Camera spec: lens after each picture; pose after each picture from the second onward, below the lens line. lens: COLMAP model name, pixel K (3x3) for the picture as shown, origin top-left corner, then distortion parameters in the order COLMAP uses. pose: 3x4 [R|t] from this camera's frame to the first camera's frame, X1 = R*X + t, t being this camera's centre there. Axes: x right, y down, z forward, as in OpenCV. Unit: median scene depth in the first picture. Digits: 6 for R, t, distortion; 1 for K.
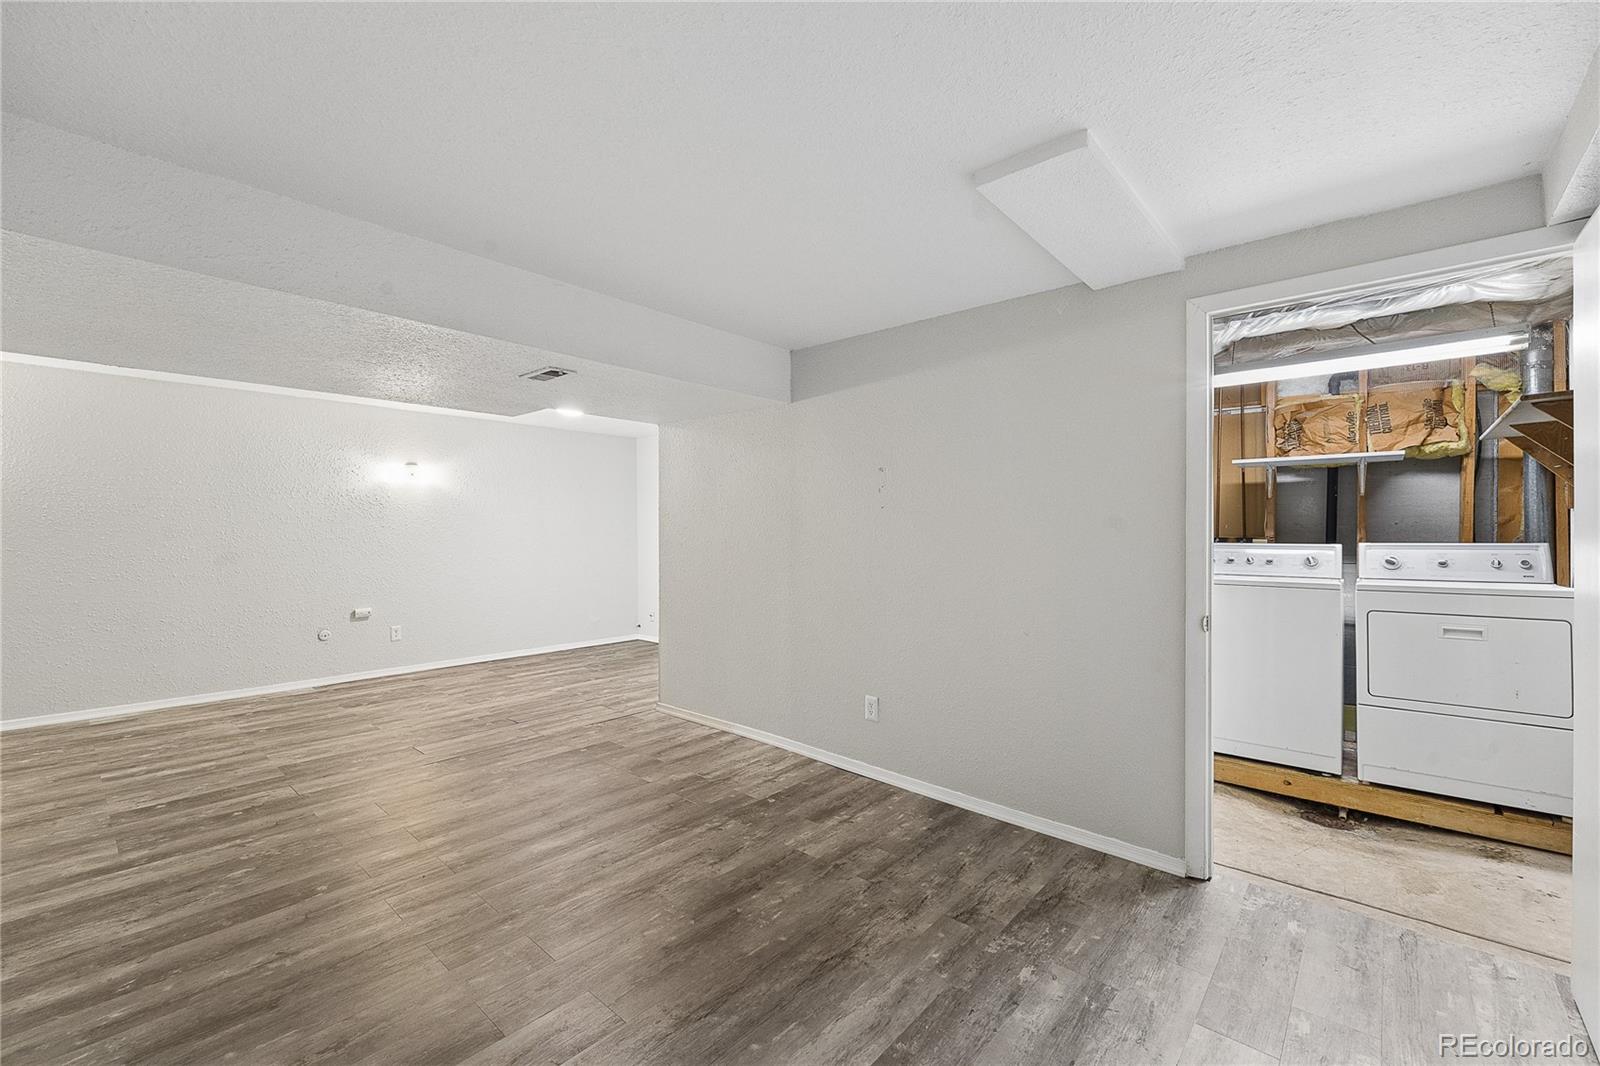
lens RADIAL K [[667.2, 0, 787.6], [0, 667.2, 530.9], [0, 0, 1]] dist [0.004916, -0.004321]
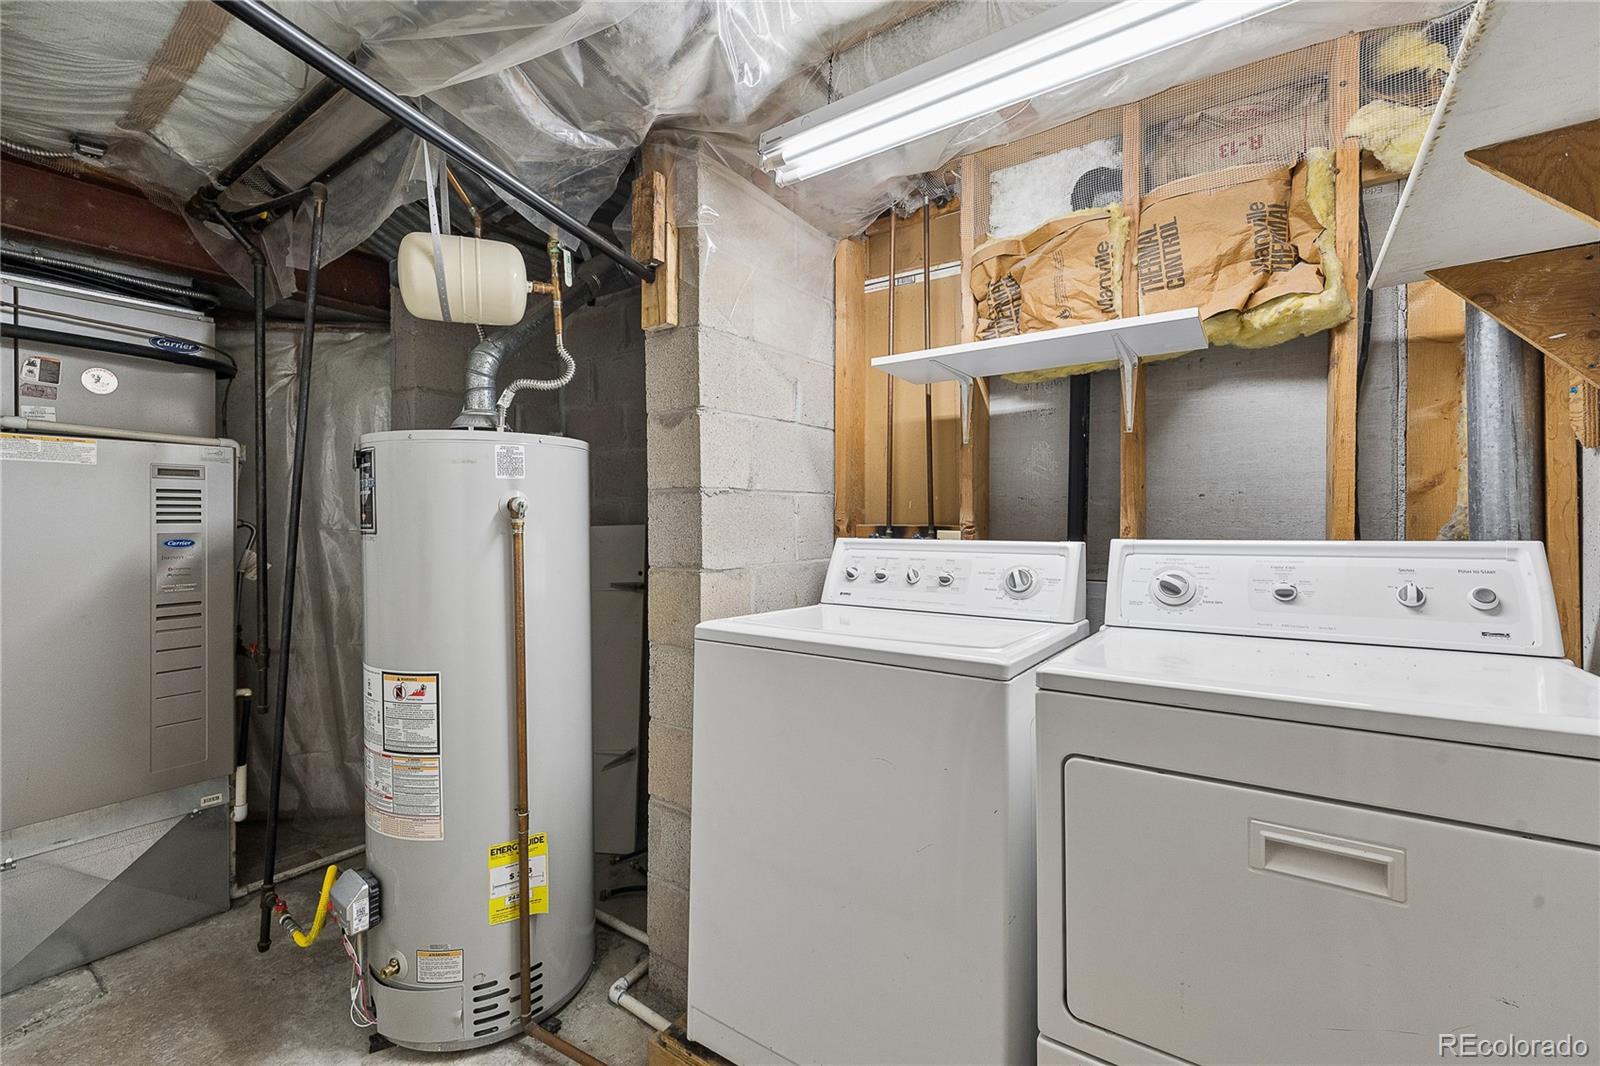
lens RADIAL K [[667.2, 0, 803.6], [0, 667.2, 525.1], [0, 0, 1]] dist [0.004916, -0.004321]
pose [[0.993619, -0.003711, 0.112729, 0.622313], [0.003221, 0.999985, 0.004527, 0.006173], [-0.112744, -0.004135, 0.993616, 0.608468]]
